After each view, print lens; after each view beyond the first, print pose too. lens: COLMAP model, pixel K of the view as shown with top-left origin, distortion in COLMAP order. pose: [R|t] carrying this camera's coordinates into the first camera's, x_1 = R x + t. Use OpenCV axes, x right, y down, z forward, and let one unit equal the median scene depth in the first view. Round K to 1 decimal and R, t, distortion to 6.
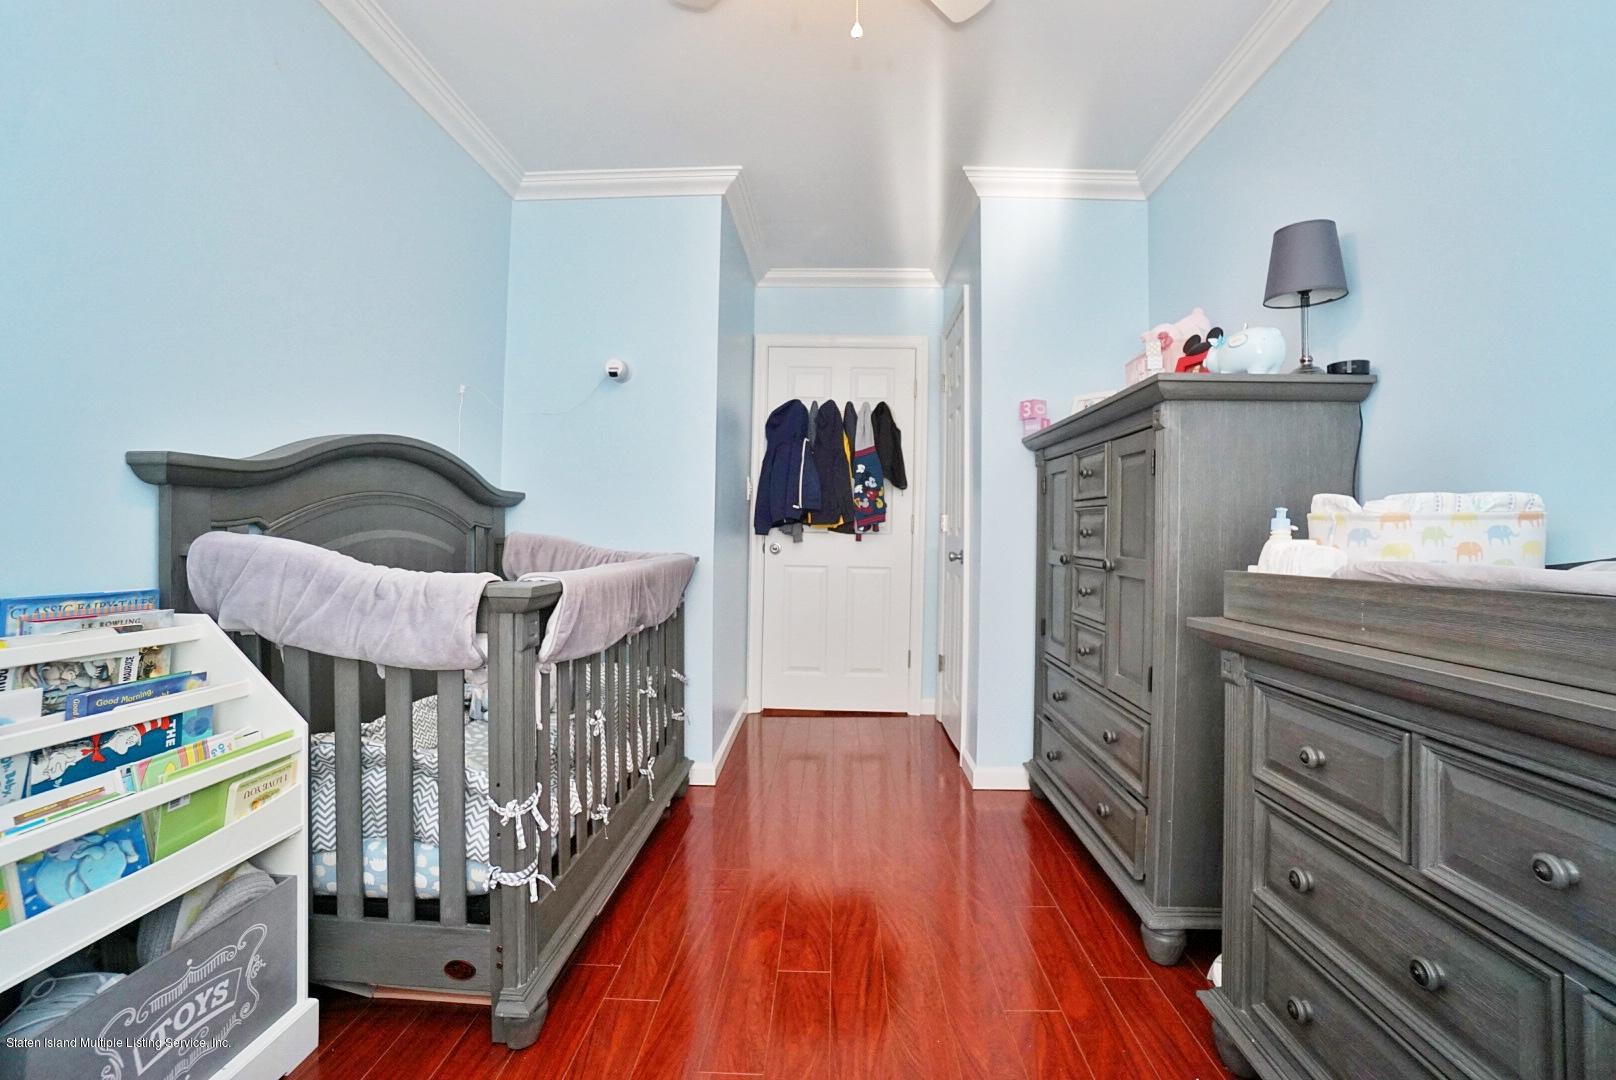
lens RADIAL K [[710.6, 0, 808.0], [0, 710.6, 540.0], [0, 0, 1]] dist [-0.062407, 0.021885]
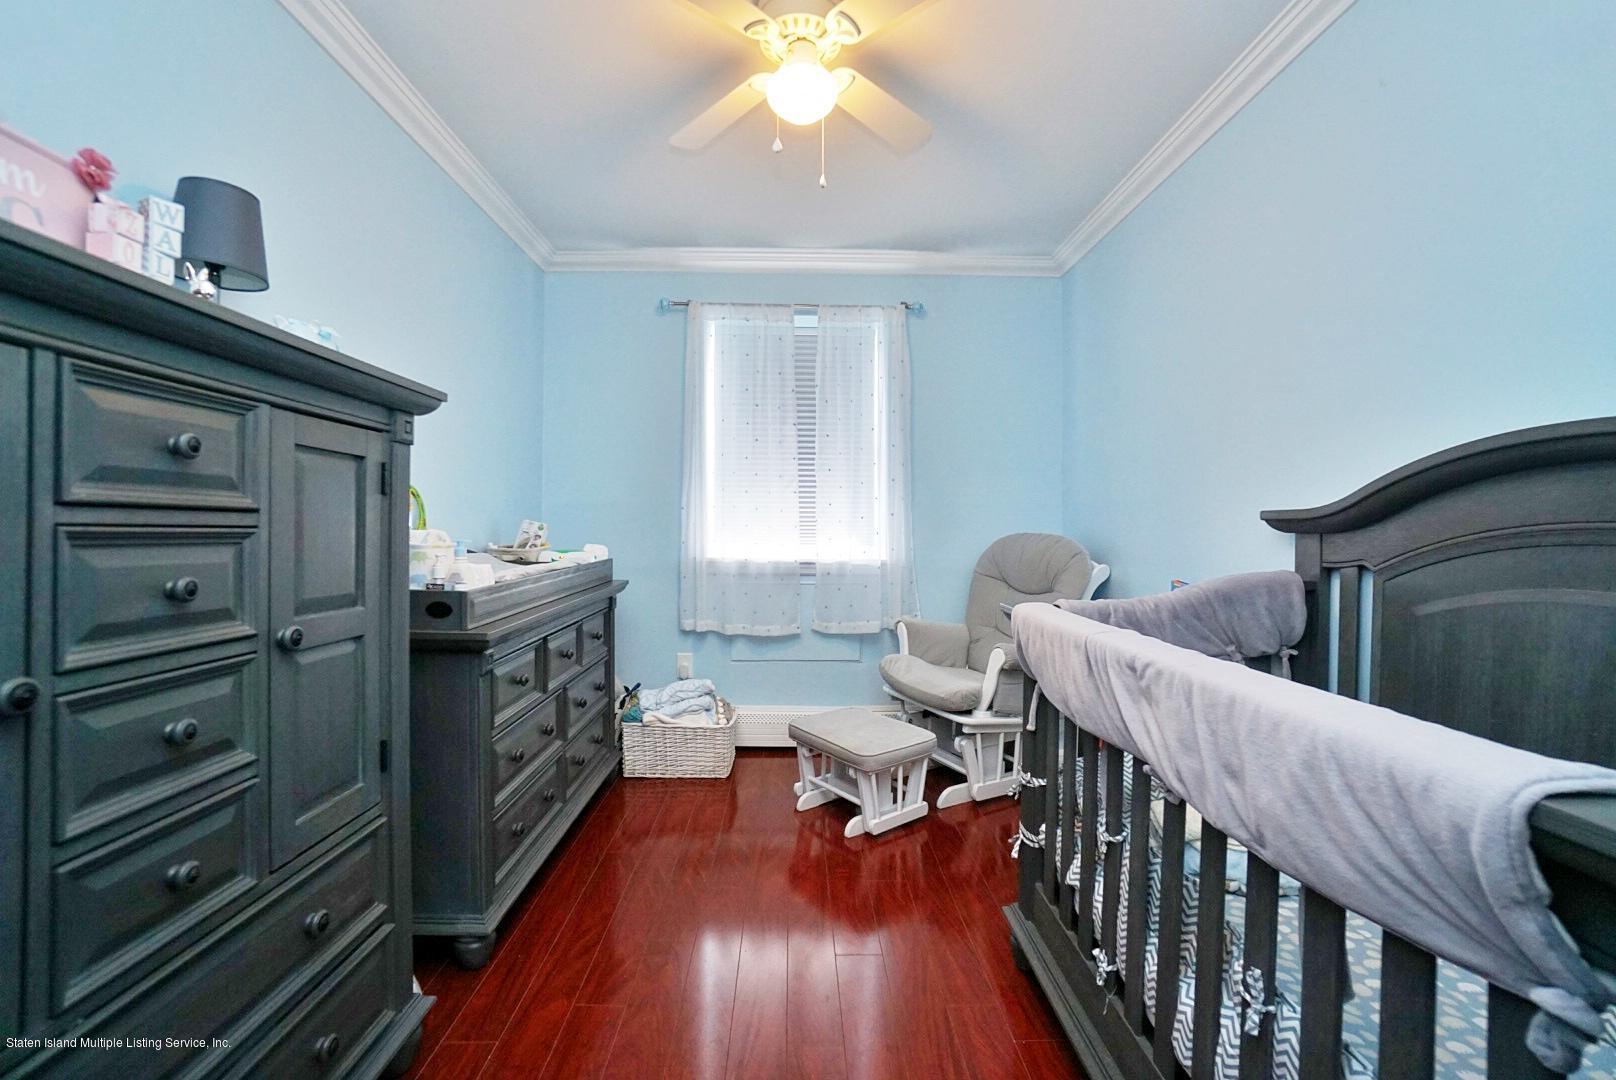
lens RADIAL K [[710.6, 0, 808.0], [0, 710.6, 540.0], [0, 0, 1]] dist [-0.062407, 0.021885]
pose [[-0.998053, -0.021308, -0.058614, 0.001763], [-0.021773, 0.999736, 0.007295, -0.058753], [0.058443, 0.008557, -0.998254, 2.215906]]
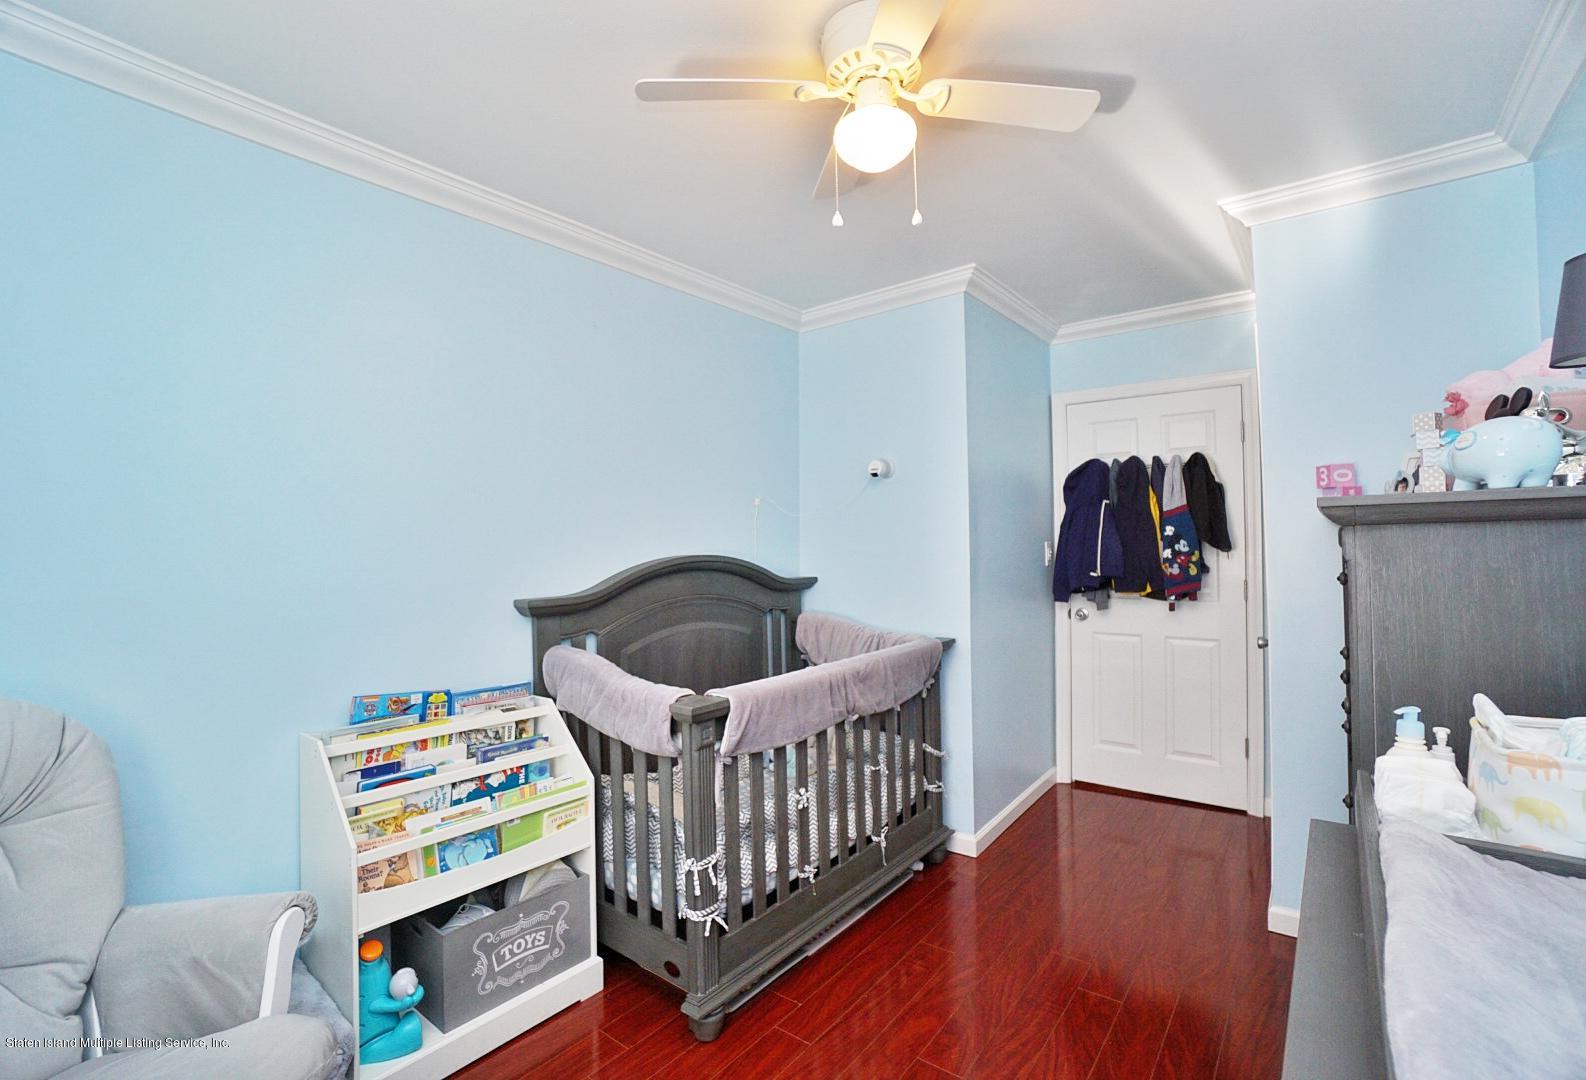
lens RADIAL K [[714.7, 0, 777.0], [0, 714.7, 541.0], [0, 0, 1]] dist [-0.066880, 0.026297]
pose [[0.801498, -0.030647, -0.597212, 0.547420], [0.022990, 0.999527, -0.020439, -0.214825], [0.597555, 0.002652, 0.801823, -0.016411]]
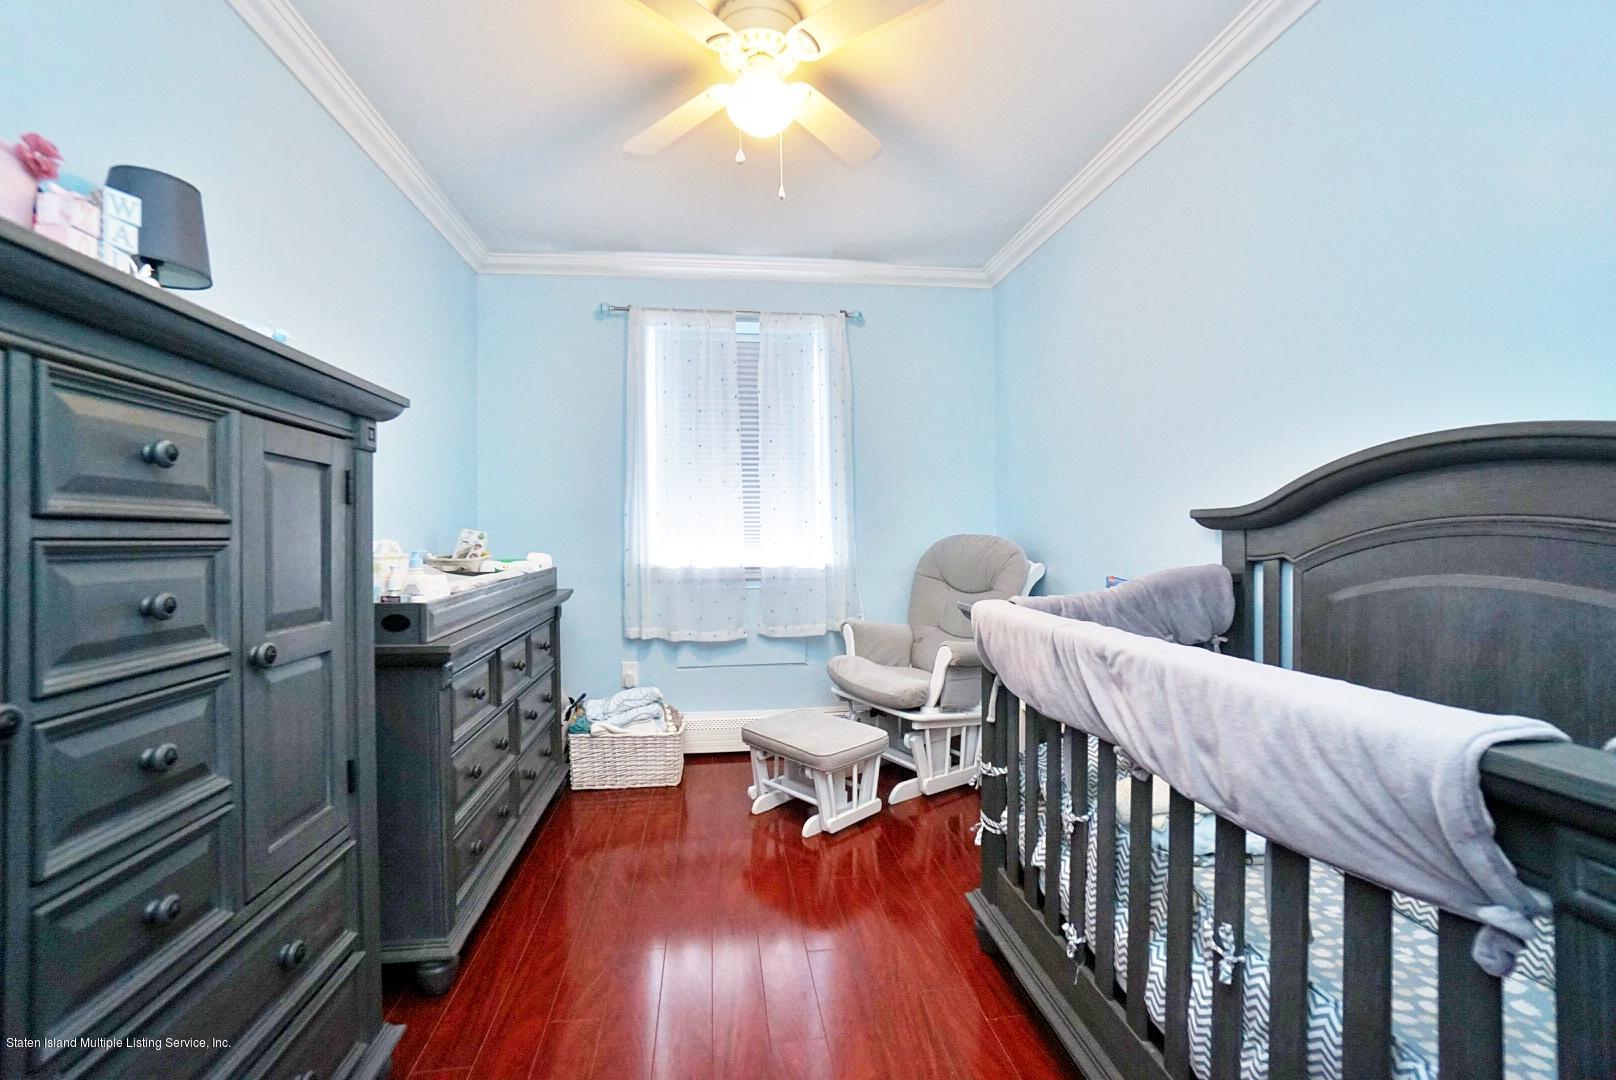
lens RADIAL K [[710.6, 0, 808.0], [0, 710.6, 540.0], [0, 0, 1]] dist [-0.062407, 0.021885]
pose [[-0.986037, -0.005092, -0.166448, 0.077762], [-0.004944, 0.999987, -0.001303, -0.055825], [0.166452, -0.000462, -0.986049, 2.231234]]
